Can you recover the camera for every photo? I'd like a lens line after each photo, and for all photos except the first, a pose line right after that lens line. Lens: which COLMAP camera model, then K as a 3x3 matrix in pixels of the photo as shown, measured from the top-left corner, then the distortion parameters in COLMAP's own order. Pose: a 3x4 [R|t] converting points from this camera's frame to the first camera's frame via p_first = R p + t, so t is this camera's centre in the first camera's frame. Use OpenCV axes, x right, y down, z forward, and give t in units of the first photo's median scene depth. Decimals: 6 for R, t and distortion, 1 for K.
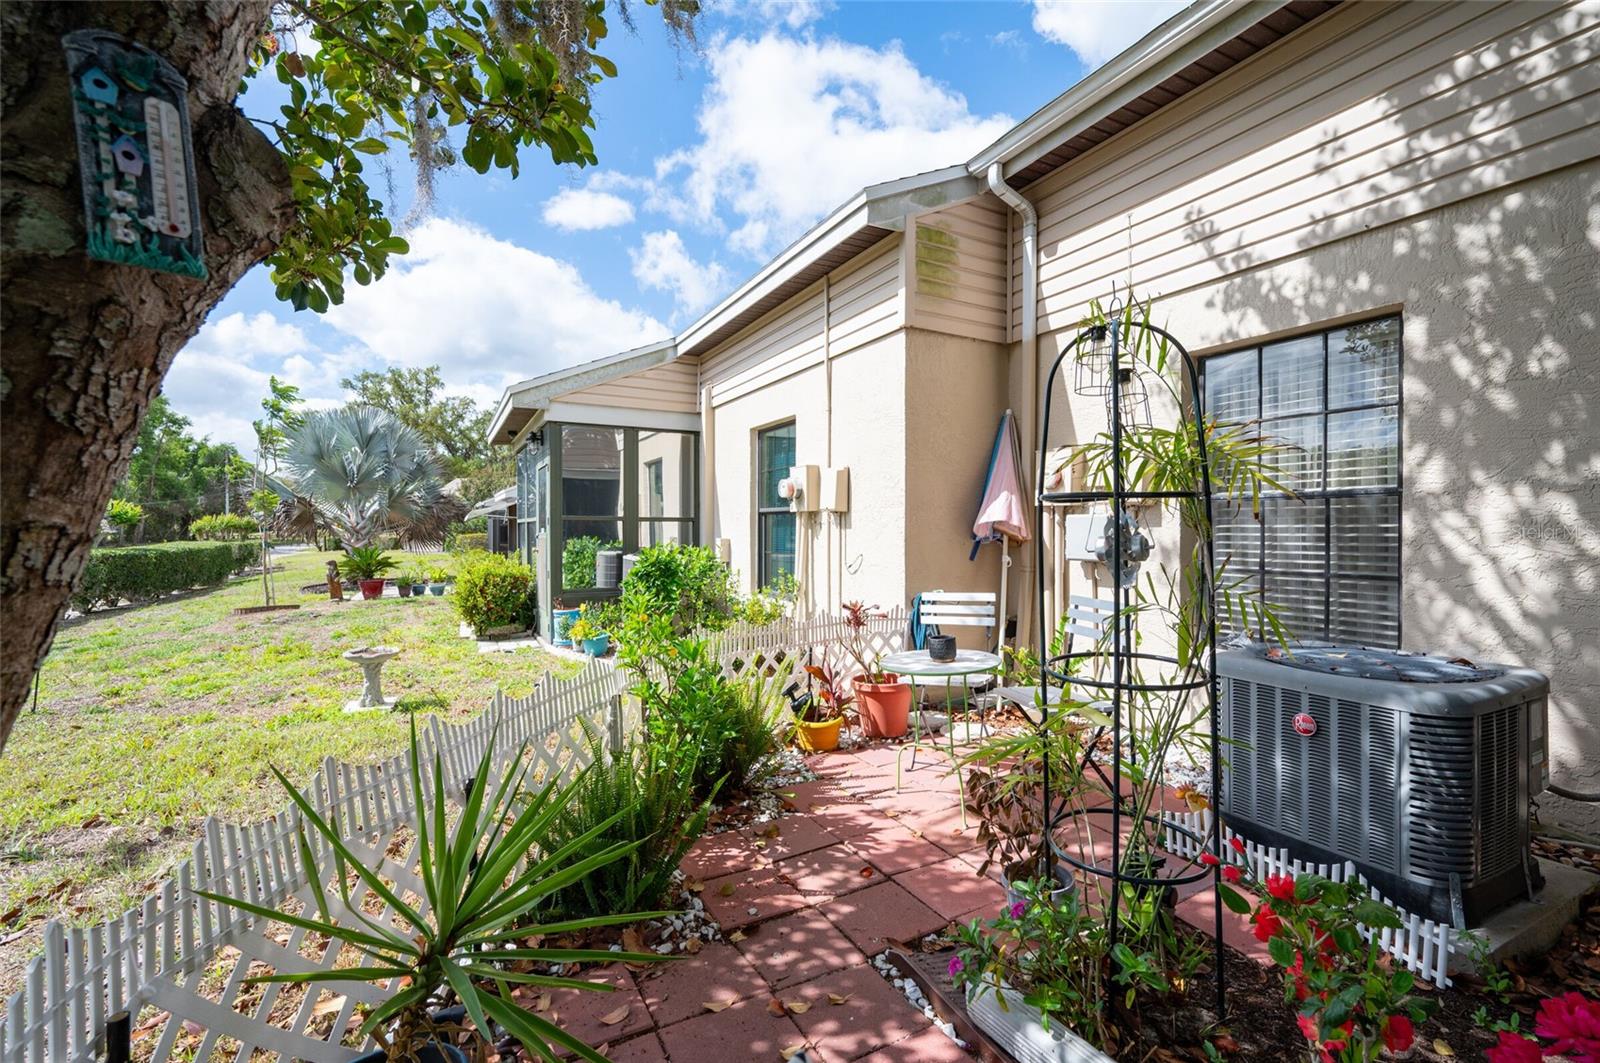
lens RADIAL K [[676.7, 0, 800.2], [0, 676.7, 526.5], [0, 0, 1]] dist [-0.001047, -0.000373]
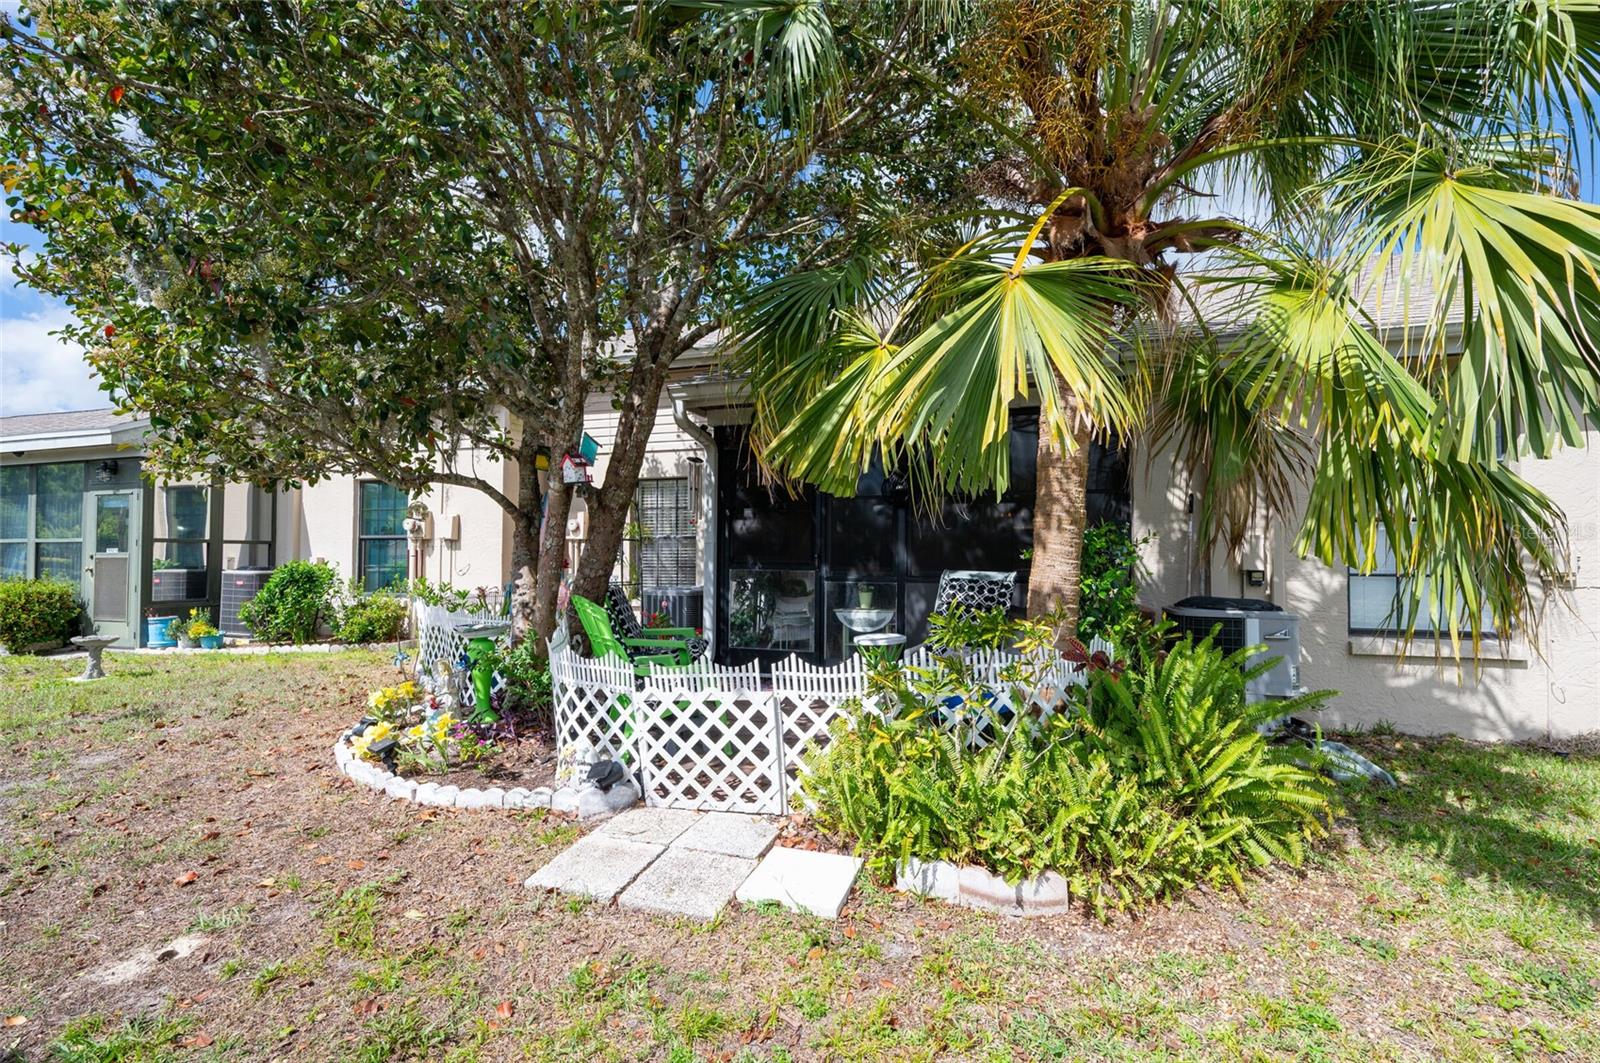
lens RADIAL K [[722.2, 0, 806.5], [0, 722.2, 538.0], [0, 0, 1]] dist [-0.001459, -0.000168]
pose [[0.713006, 0.014733, 0.701003, -0.633303], [-0.001986, 0.999818, -0.018992, 0.007499], [-0.701155, 0.012149, 0.712905, -1.020901]]
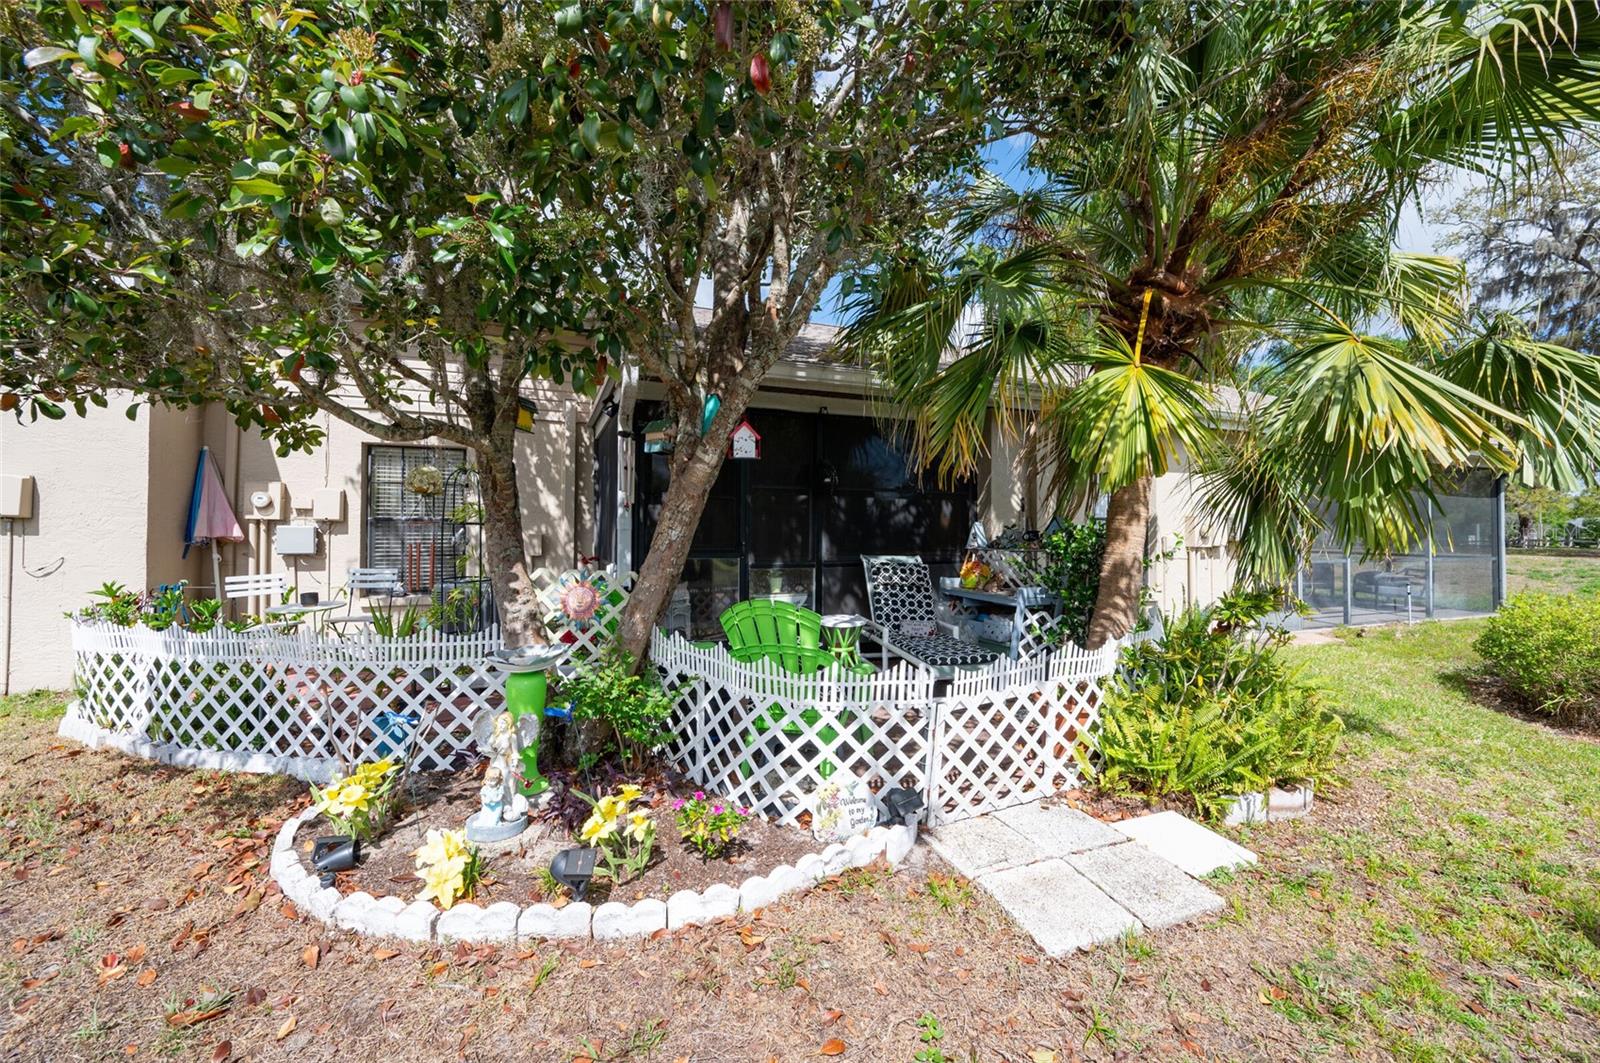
lens RADIAL K [[635.2, 0, 793.6], [0, 635.2, 529.0], [0, 0, 1]] dist [-0.005285, -0.000118]
pose [[0.110502, 0.008125, 0.993843, -0.824613], [-0.003065, 0.999965, -0.007834, -0.002211], [-0.993871, -0.002181, 0.110523, -0.304120]]
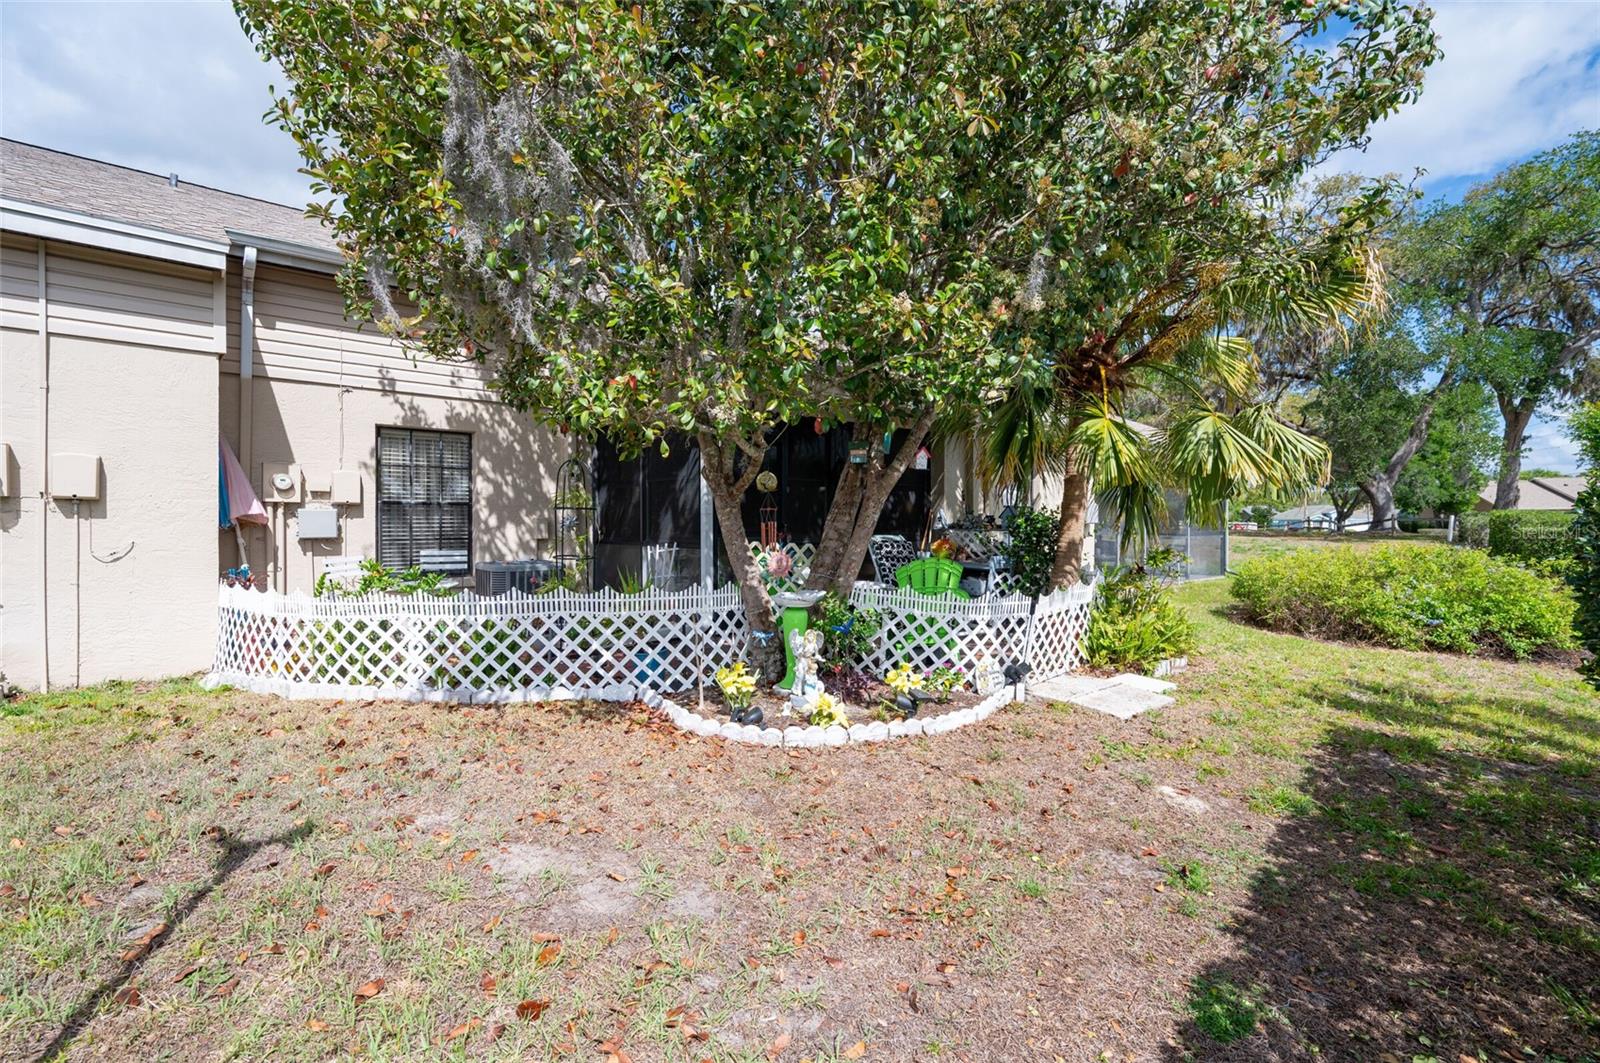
lens RADIAL K [[722.2, 0, 795.9], [0, 722.2, 520.5], [0, 0, 1]] dist [-0.001459, -0.000168]
pose [[-0.226104, -0.000109, 0.974103, -1.270432], [-0.003535, 0.999994, -0.000708, 0.004418], [-0.974097, -0.003603, -0.226103, 0.258174]]
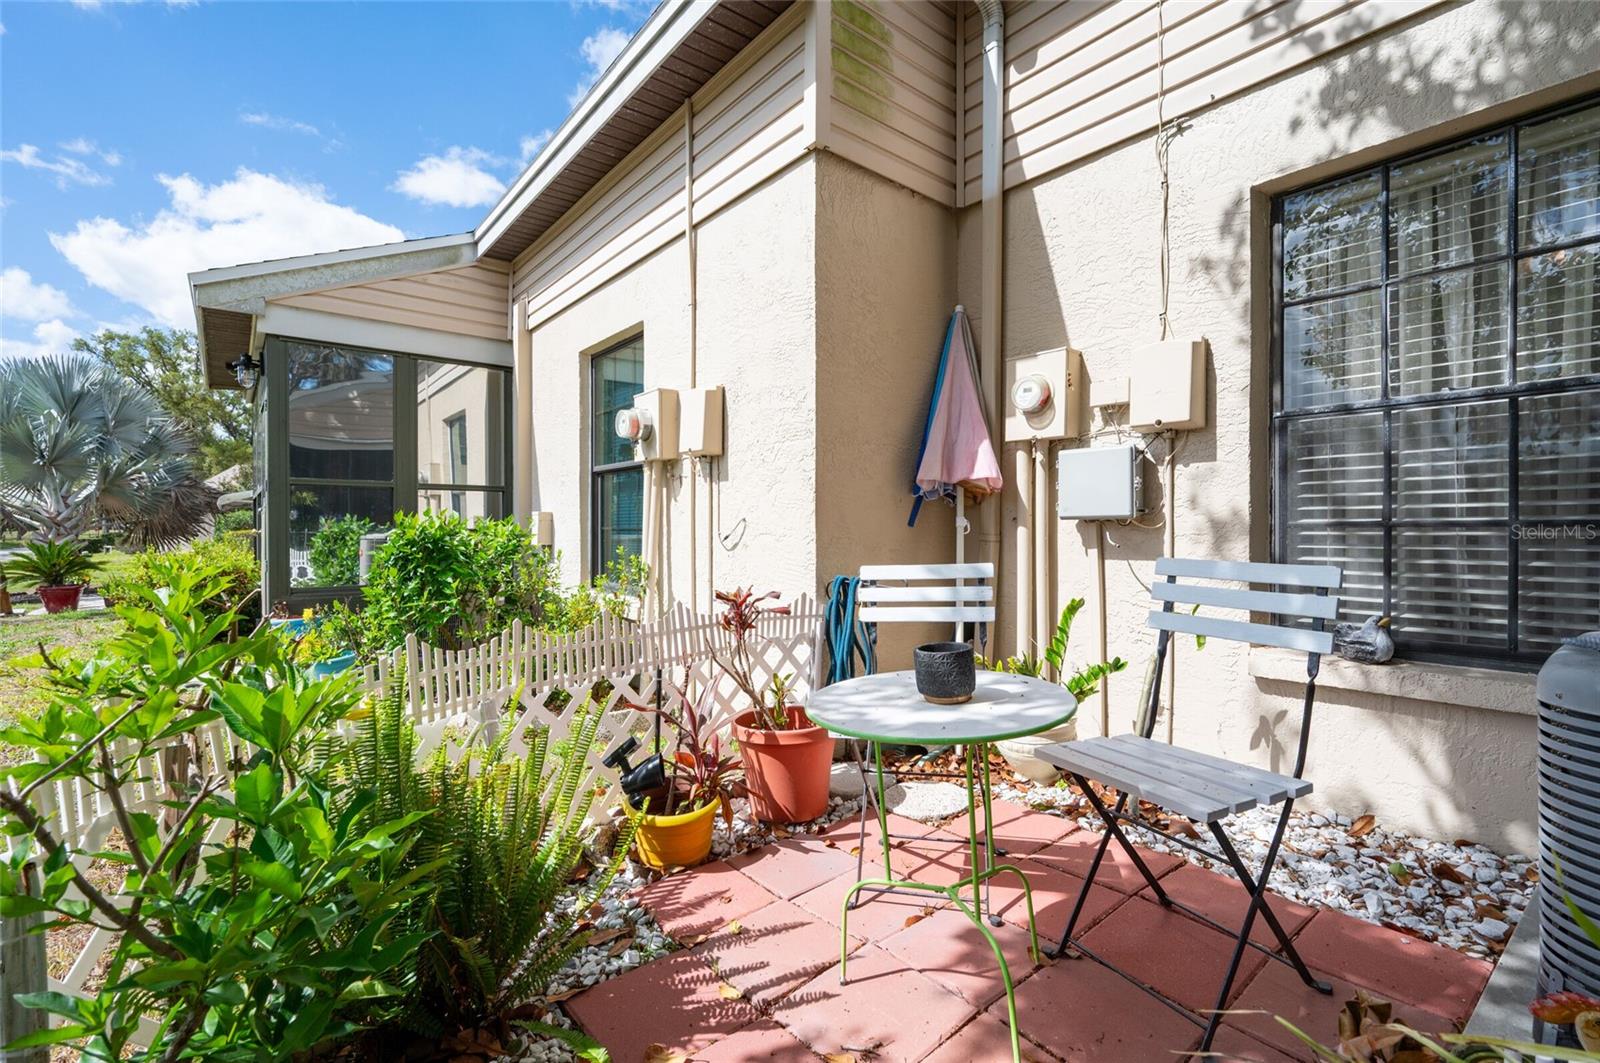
lens RADIAL K [[722.2, 0, 798.4], [0, 722.2, 525.8], [0, 0, 1]] dist [-0.001459, -0.000168]
pose [[0.982763, -0.002160, 0.184860, 0.014430], [0.001866, 0.999997, 0.001765, 0.048363], [-0.184863, -0.001389, 0.982763, 0.322272]]
